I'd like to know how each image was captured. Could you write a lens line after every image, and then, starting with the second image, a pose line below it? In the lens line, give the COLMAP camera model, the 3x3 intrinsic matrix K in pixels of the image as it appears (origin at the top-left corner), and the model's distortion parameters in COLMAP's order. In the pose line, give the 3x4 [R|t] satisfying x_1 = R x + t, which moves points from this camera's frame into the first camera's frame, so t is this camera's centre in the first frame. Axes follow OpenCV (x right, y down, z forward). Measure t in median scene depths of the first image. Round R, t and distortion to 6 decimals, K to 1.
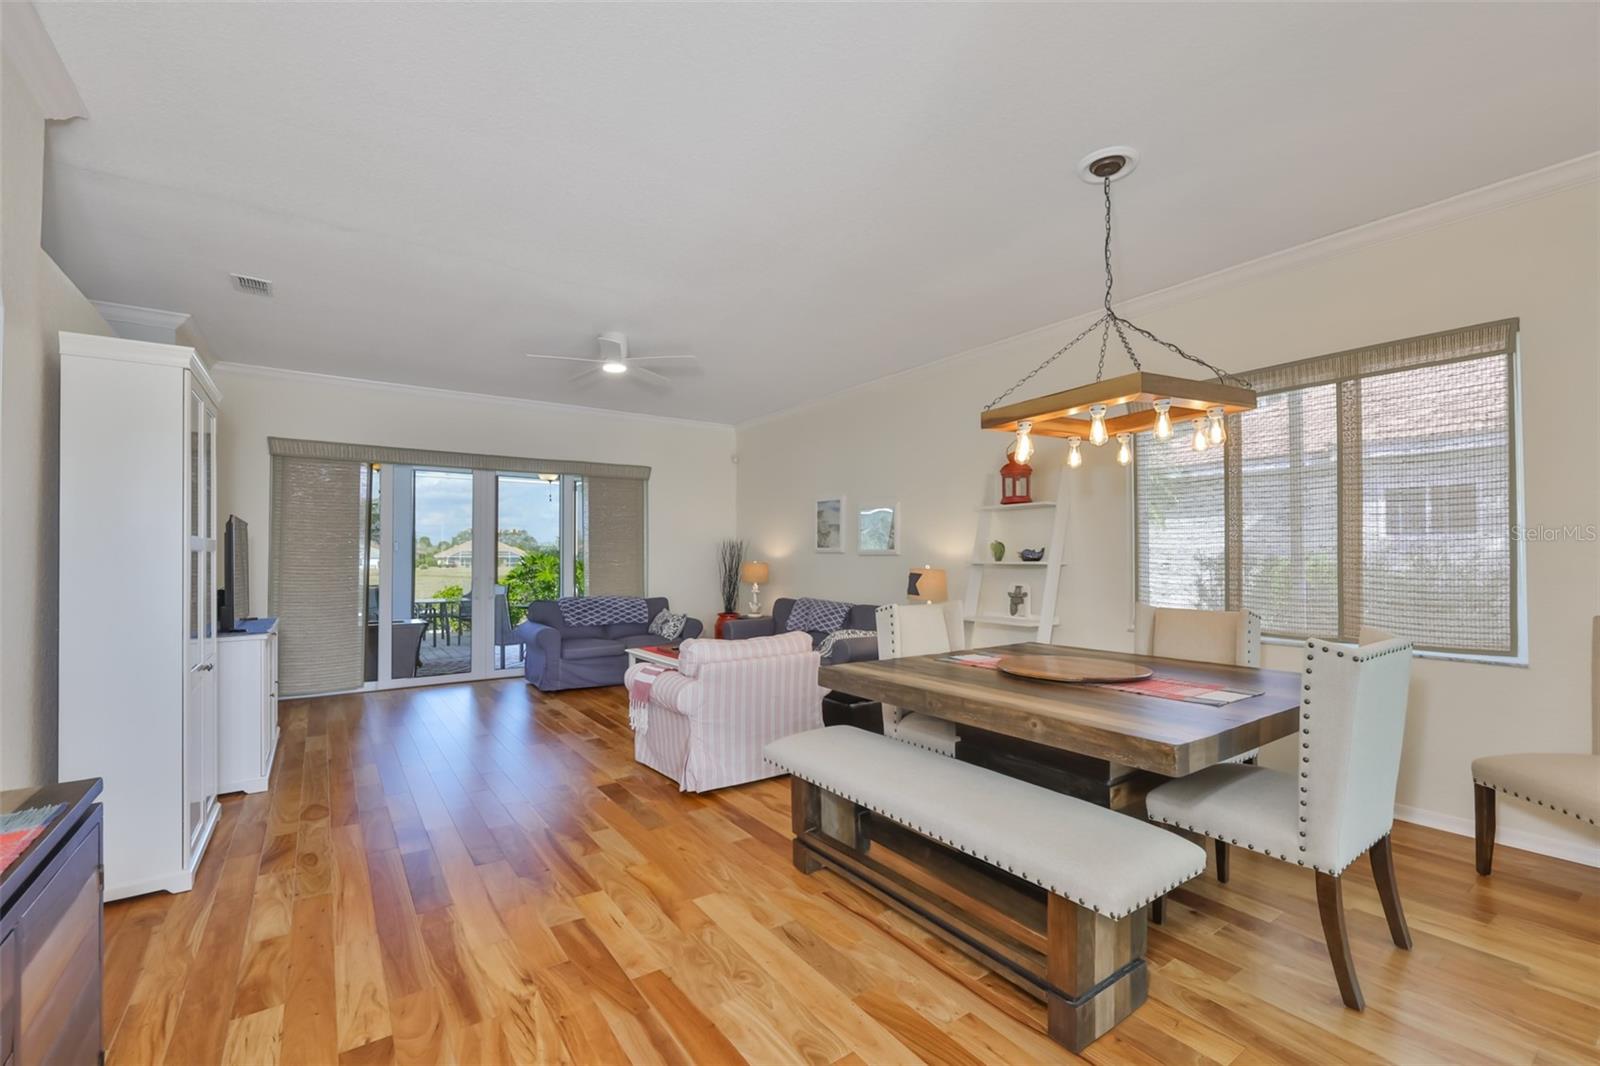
lens RADIAL K [[672.4, 0, 803.7], [0, 672.4, 558.7], [0, 0, 1]] dist [0.000734, -0.000017]
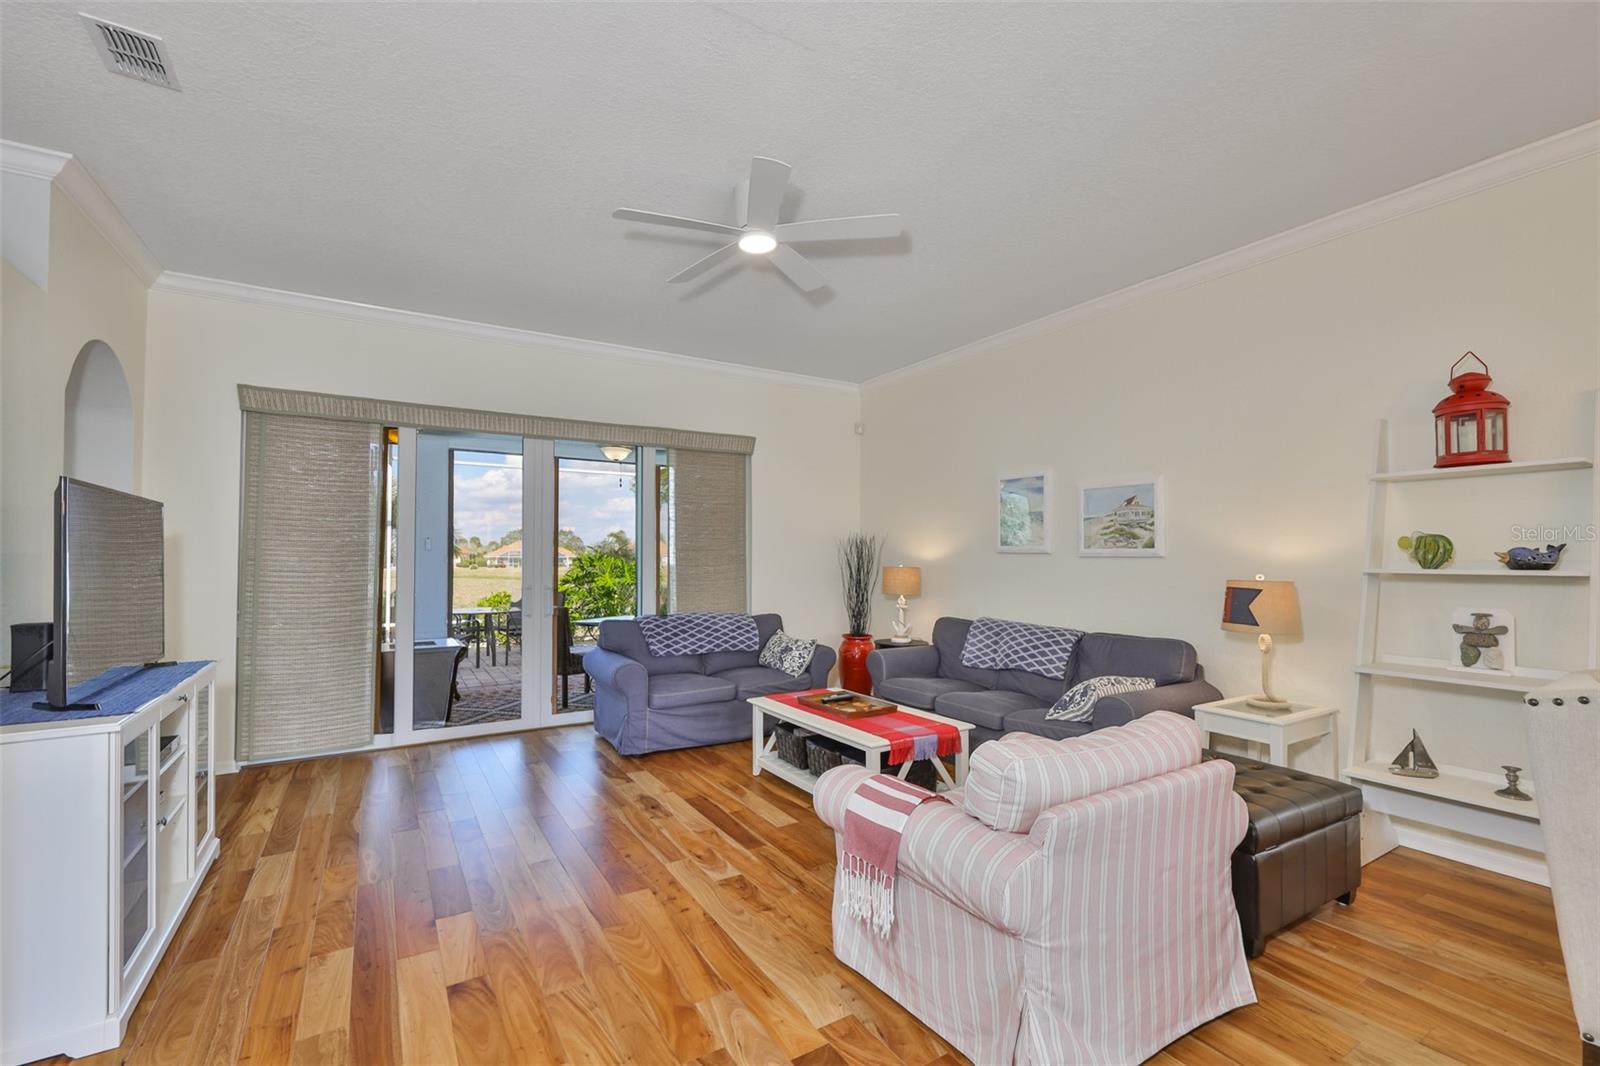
lens RADIAL K [[688.3, 0, 799.5], [0, 688.3, 560.6], [0, 0, 1]] dist [0.000443, -0.000005]
pose [[0.997346, 0.002793, -0.072755, -0.146898], [-0.002712, 0.999996, 0.001208, -0.001771], [0.072759, -0.001007, 0.997349, 0.291906]]
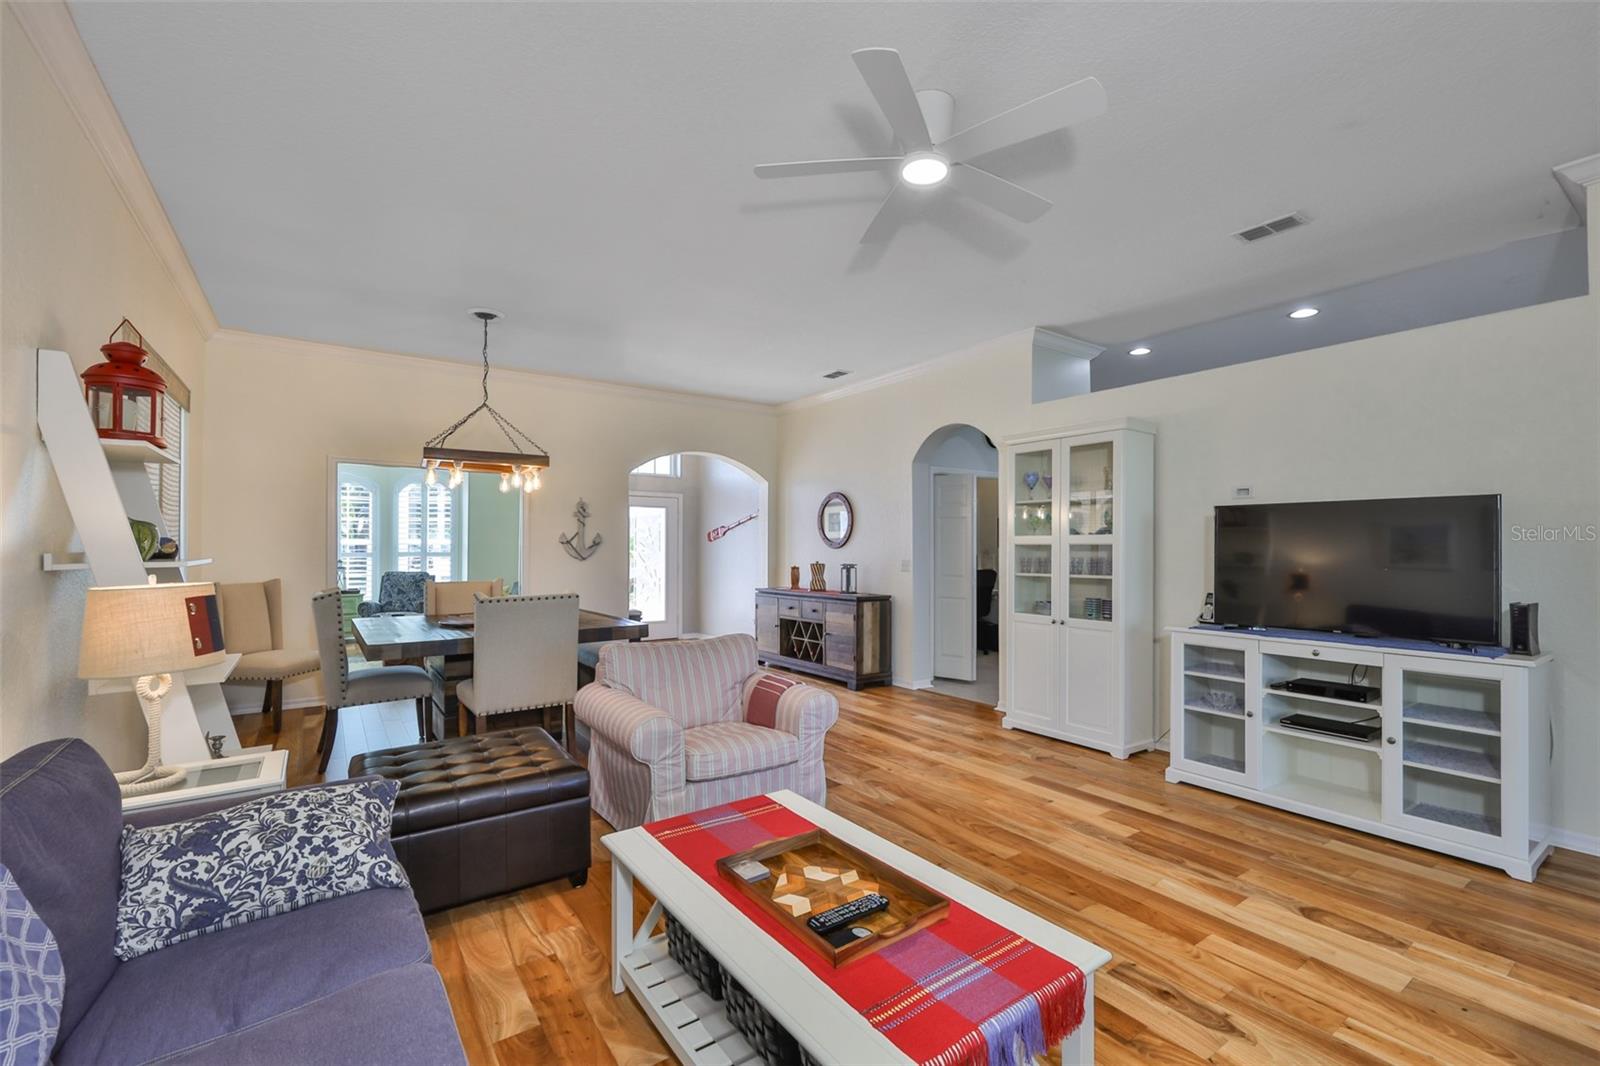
lens RADIAL K [[695.2, 0, 805.3], [0, 695.2, 527.4], [0, 0, 1]] dist [0.002746, 0.005091]
pose [[-0.999770, 0.003031, 0.021235, -0.149684], [0.002562, 0.999753, -0.022080, -0.004233], [-0.021296, -0.022020, -0.999531, 1.119744]]
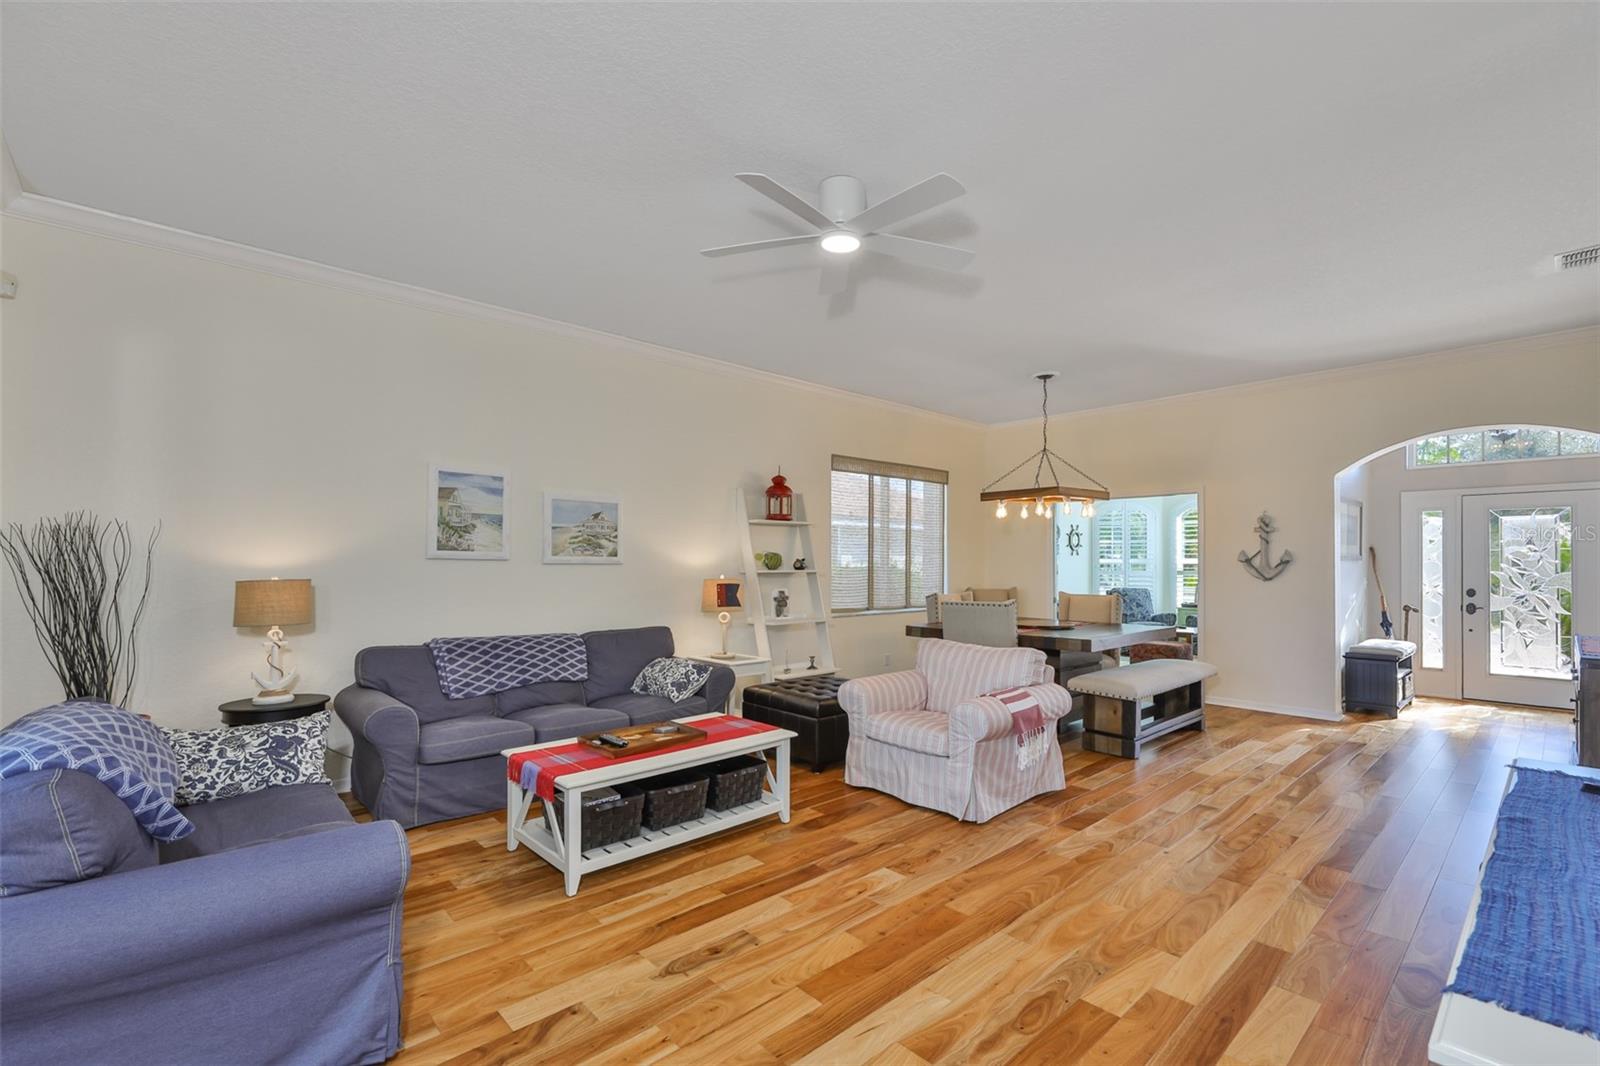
lens RADIAL K [[688.3, 0, 799.5], [0, 688.3, 560.6], [0, 0, 1]] dist [0.000443, -0.000005]
pose [[-0.104449, 0.010398, 0.994476, -0.641947], [0.004870, 0.999939, -0.009943, -0.000321], [-0.994518, 0.003804, -0.104493, 0.805925]]
